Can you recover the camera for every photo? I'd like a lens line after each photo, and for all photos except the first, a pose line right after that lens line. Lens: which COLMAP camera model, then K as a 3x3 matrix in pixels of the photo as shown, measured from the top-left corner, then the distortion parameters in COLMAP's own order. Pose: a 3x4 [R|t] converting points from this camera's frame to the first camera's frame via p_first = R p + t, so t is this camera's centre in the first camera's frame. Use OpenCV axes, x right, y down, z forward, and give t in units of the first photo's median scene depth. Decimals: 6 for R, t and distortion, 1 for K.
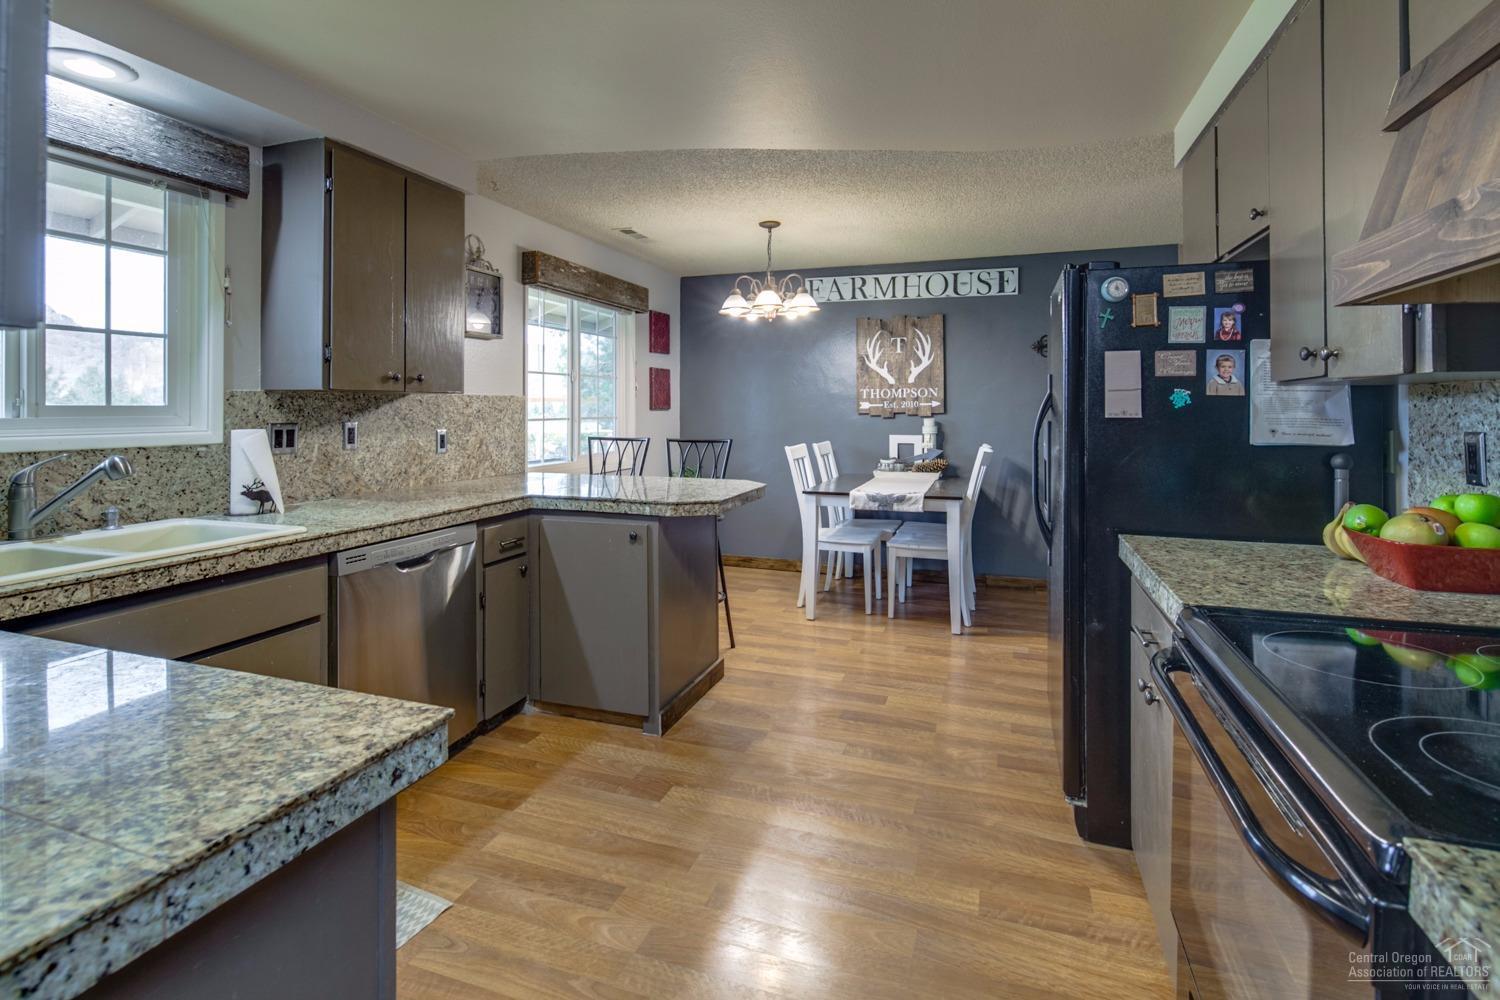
lens RADIAL K [[720.6, 0, 743.3], [0, 720.6, 409.8], [0, 0, 1]] dist [0.000842, -0.001893]
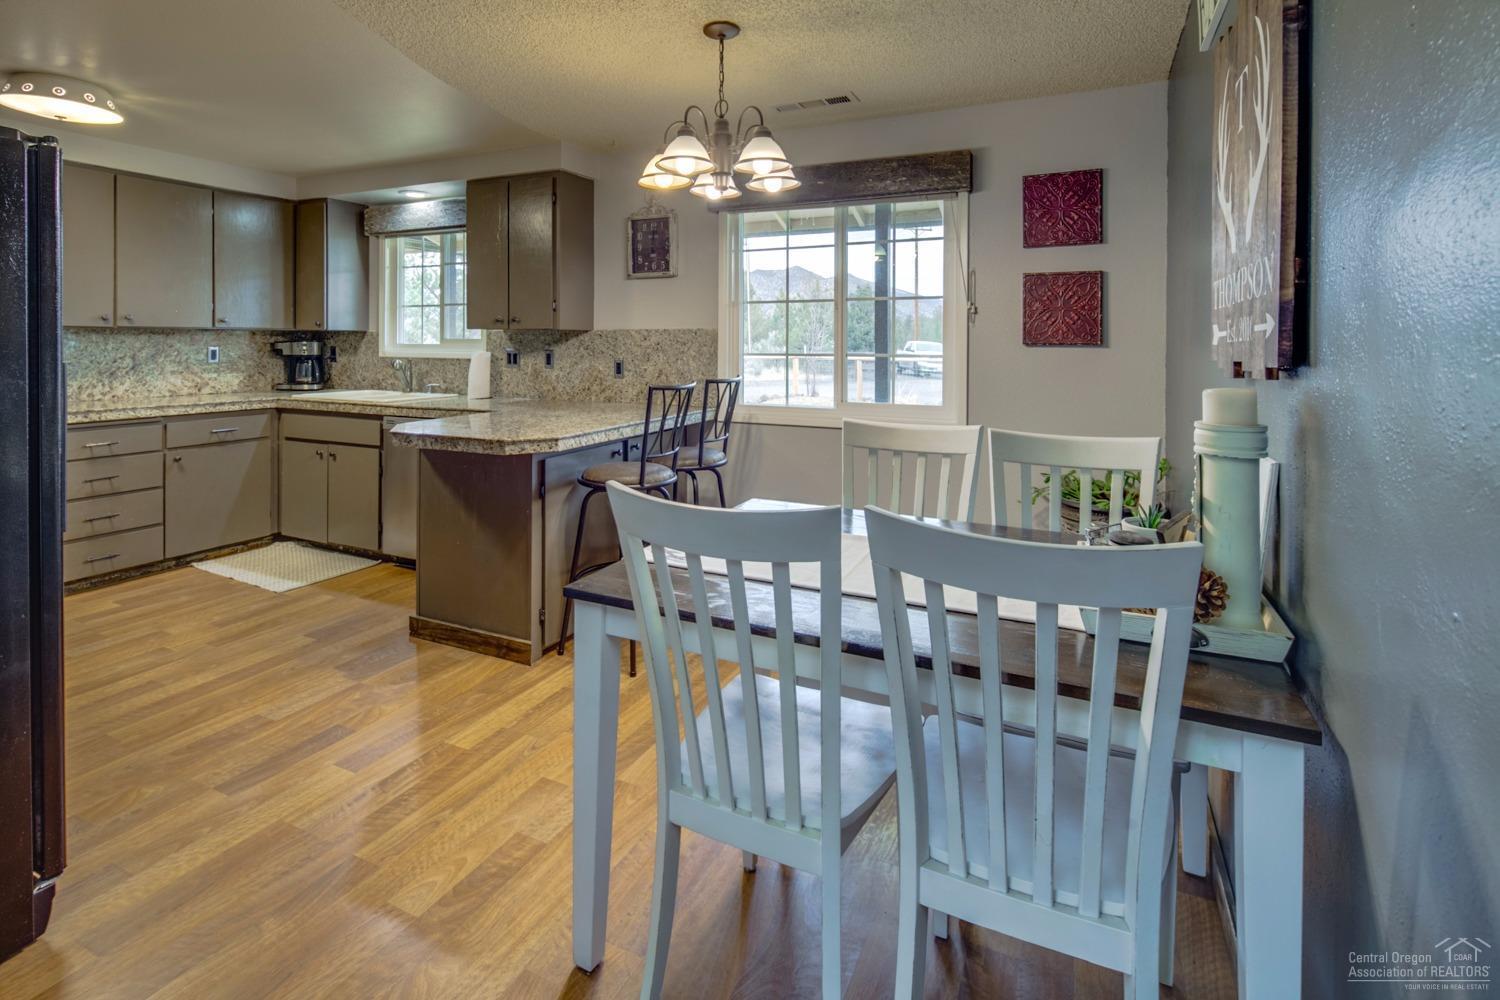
lens RADIAL K [[720.6, 0, 744.0], [0, 720.6, 344.7], [0, 0, 1]] dist [0.000842, -0.001893]
pose [[-0.090043, 0.002235, -0.995935, 0.897180], [-0.006647, 0.999974, 0.002845, -0.000663], [0.995916, 0.006876, -0.090026, 1.534166]]
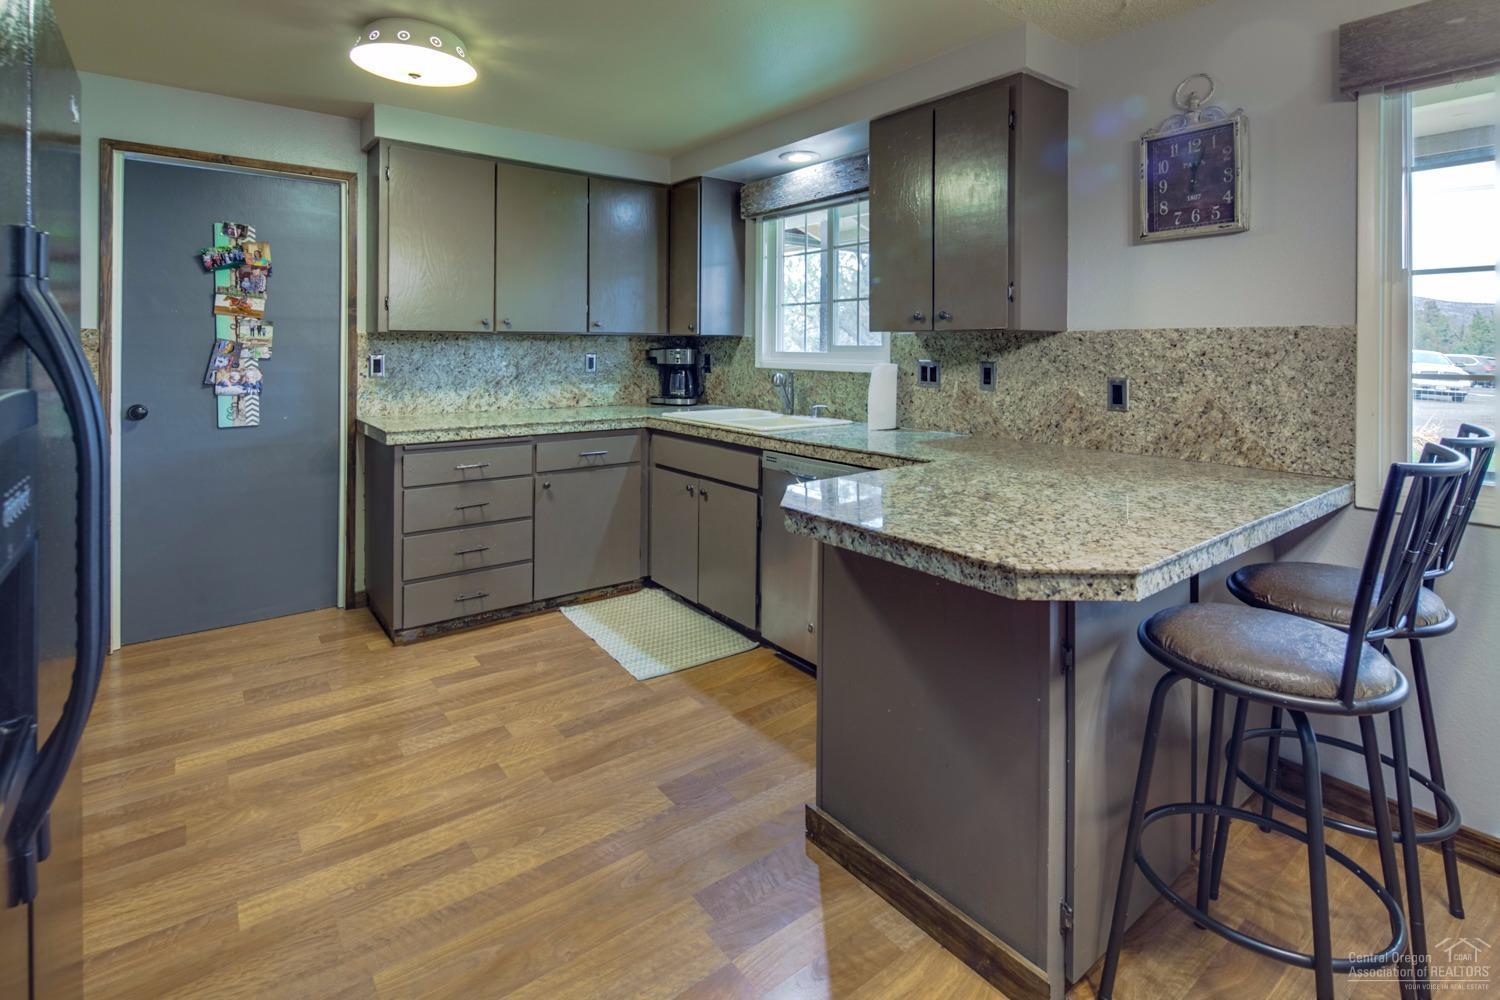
lens RADIAL K [[720.6, 0, 739.8], [0, 720.6, 348.6], [0, 0, 1]] dist [0.000842, -0.001893]
pose [[-0.541738, -0.003013, -0.840542, 0.461790], [-0.008774, 0.999959, 0.002071, -0.000395], [0.840502, 0.008496, -0.541742, 1.248173]]
